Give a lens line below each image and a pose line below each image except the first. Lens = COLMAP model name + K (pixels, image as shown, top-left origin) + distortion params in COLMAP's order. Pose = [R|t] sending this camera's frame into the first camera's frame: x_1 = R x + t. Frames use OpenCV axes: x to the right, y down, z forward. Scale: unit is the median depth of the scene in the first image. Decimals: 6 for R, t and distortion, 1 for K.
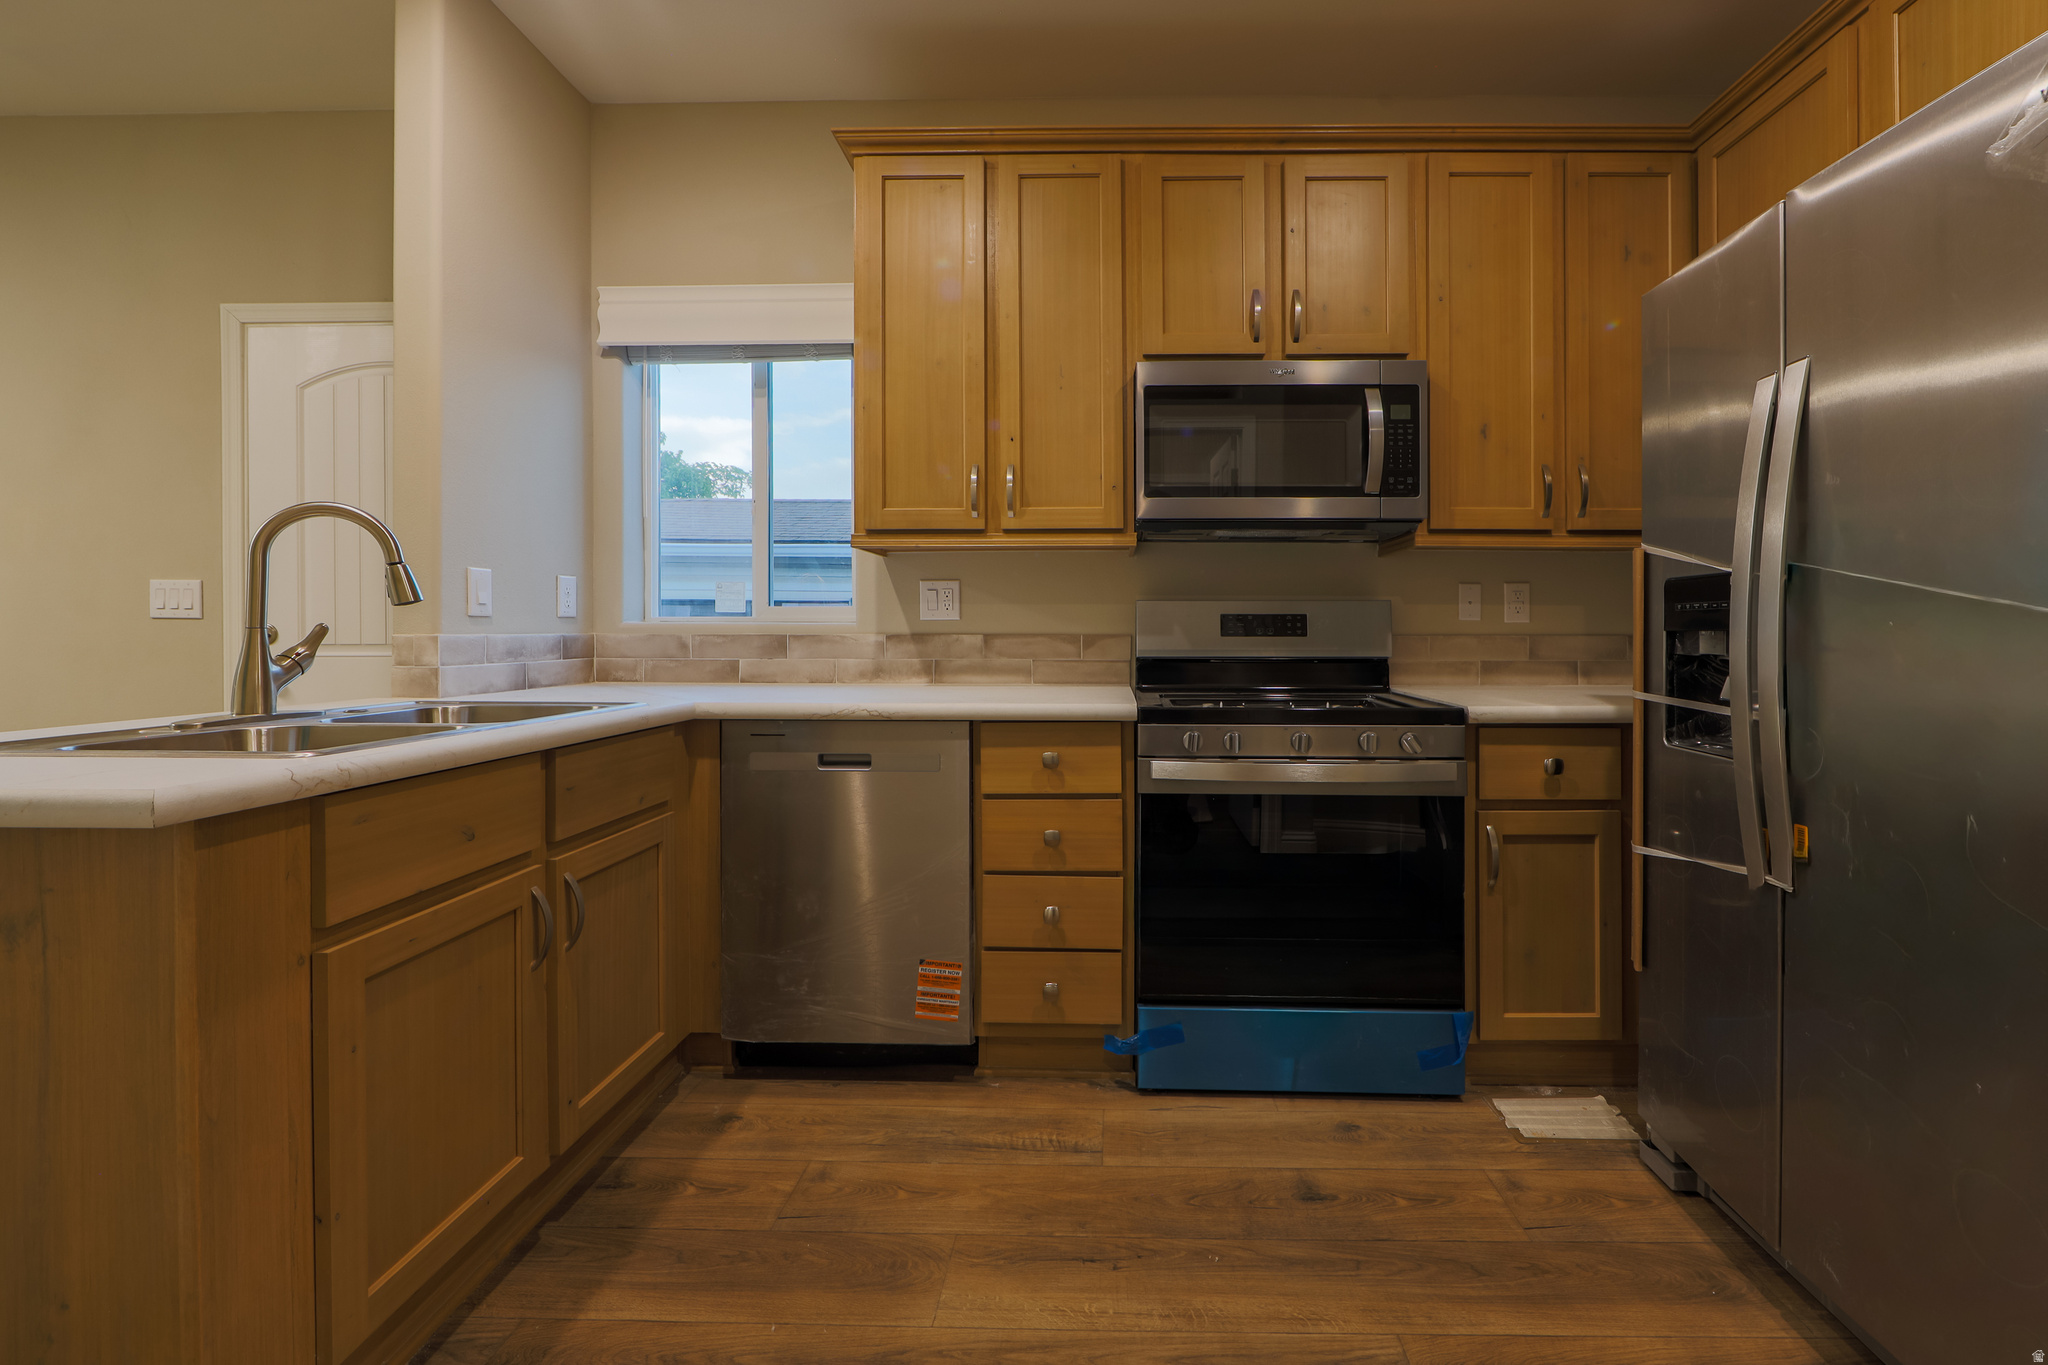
lens RADIAL K [[841.9, 0, 1091.6], [0, 841.9, 633.7], [0, 0, 1]] dist [-0.002299, 0.000032]
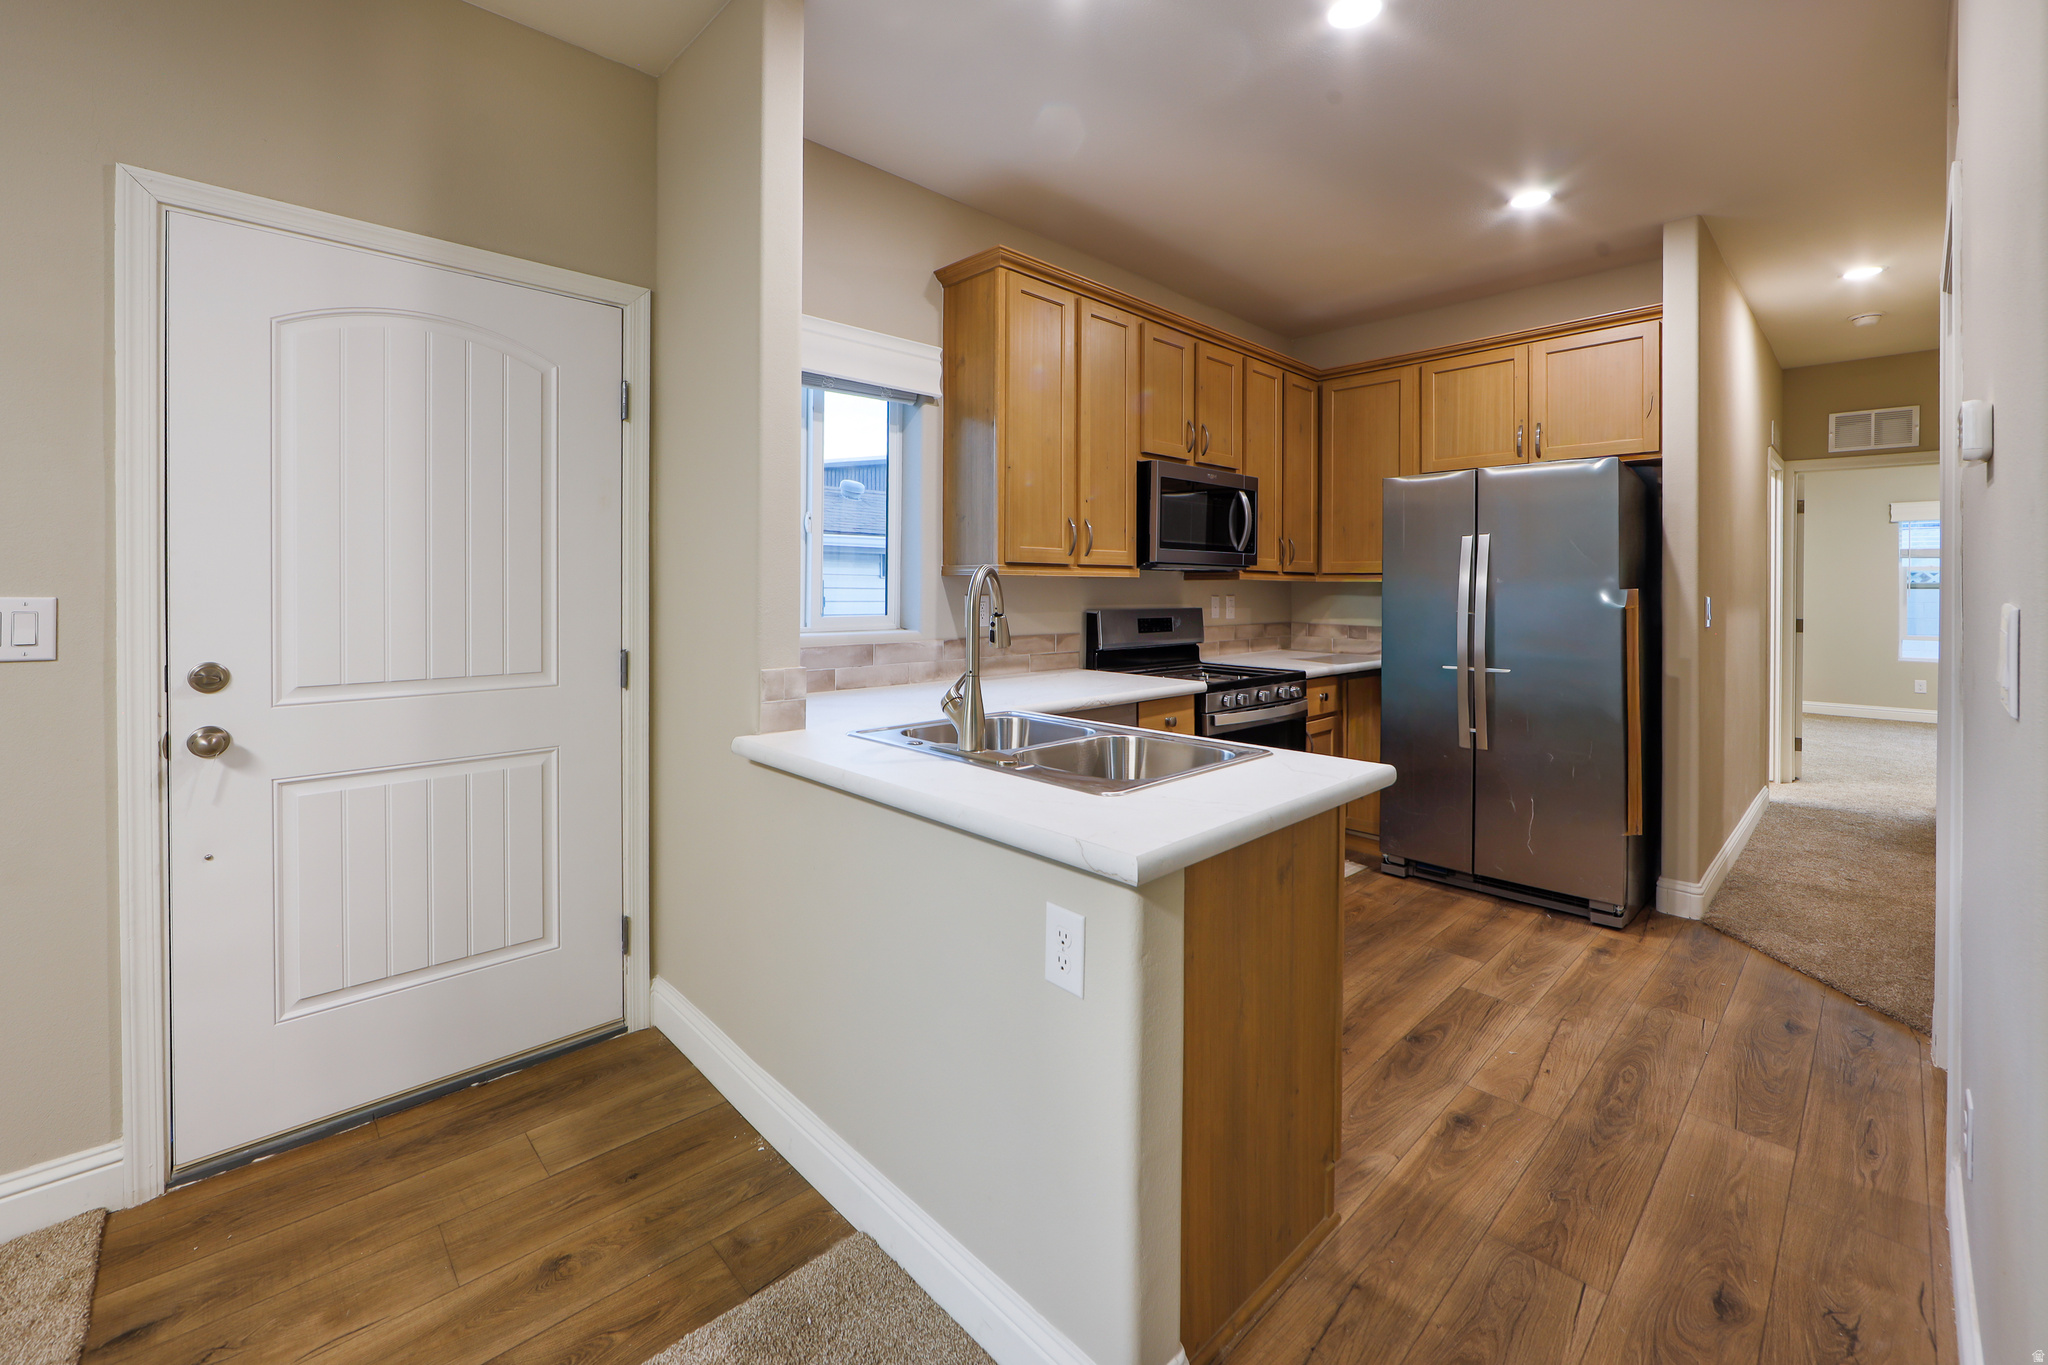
lens RADIAL K [[825.2, 0, 1019.2], [0, 825.2, 601.9], [0, 0, 1]] dist [-0.000051, -0.000059]
pose [[0.719900, -0.009355, 0.694015, -1.227045], [-0.001953, 0.999878, 0.015504, -0.090074], [-0.694075, -0.012516, 0.719794, 0.089072]]
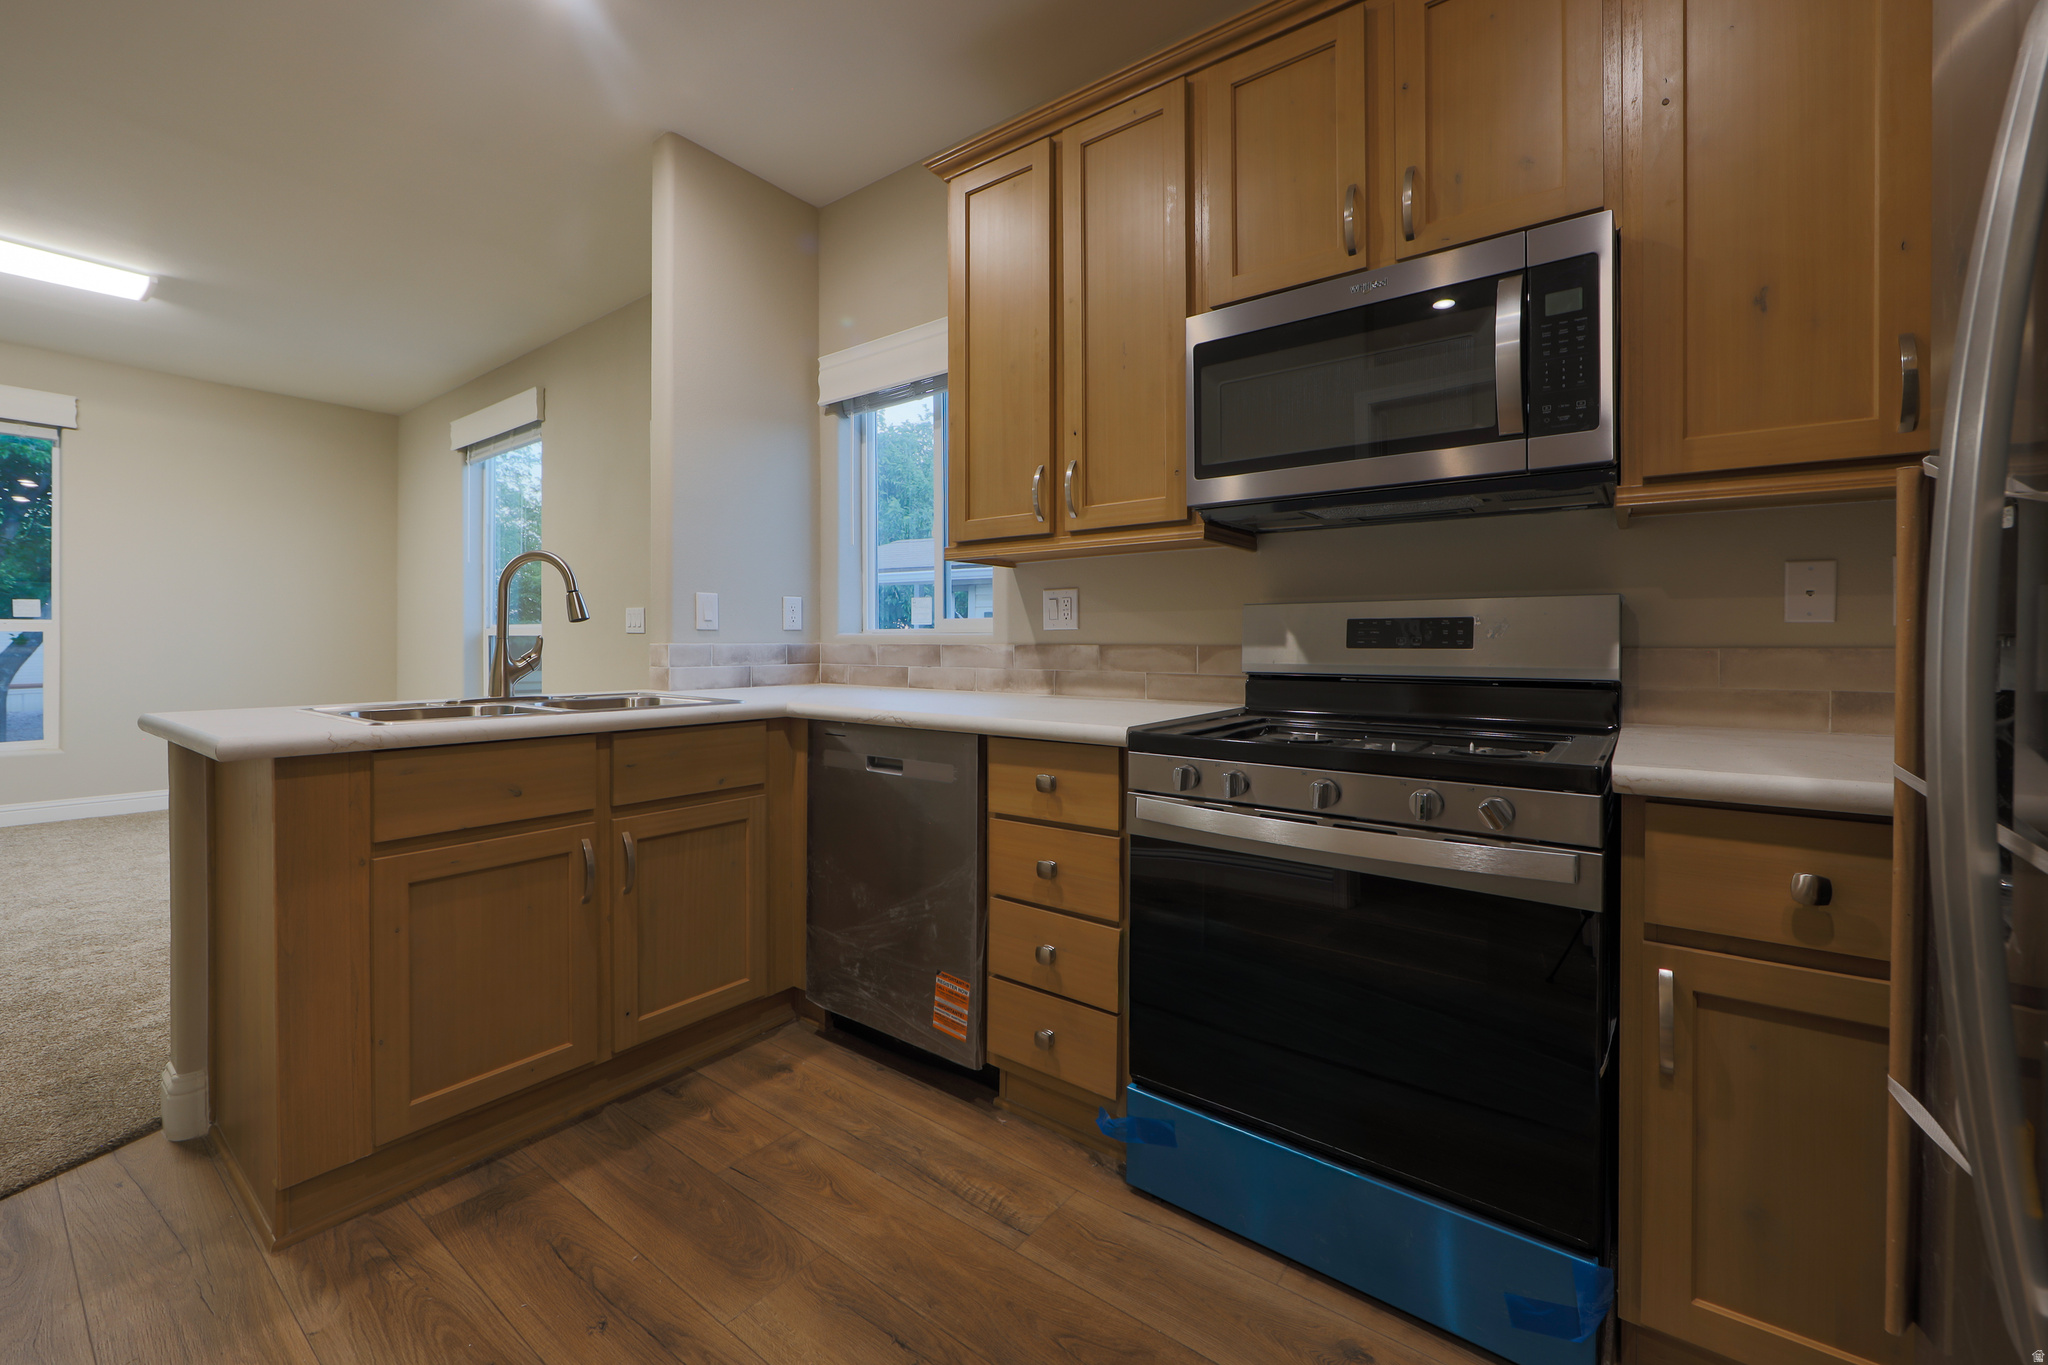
lens RADIAL K [[817.6, 0, 1006.7], [0, 817.6, 648.7], [0, 0, 1]] dist [-0.002329, -0.000708]
pose [[0.809204, 0.004989, -0.587507, 0.403235], [-0.002348, 0.999983, 0.005256, 0.000965], [0.587523, -0.002874, 0.809202, 0.247747]]
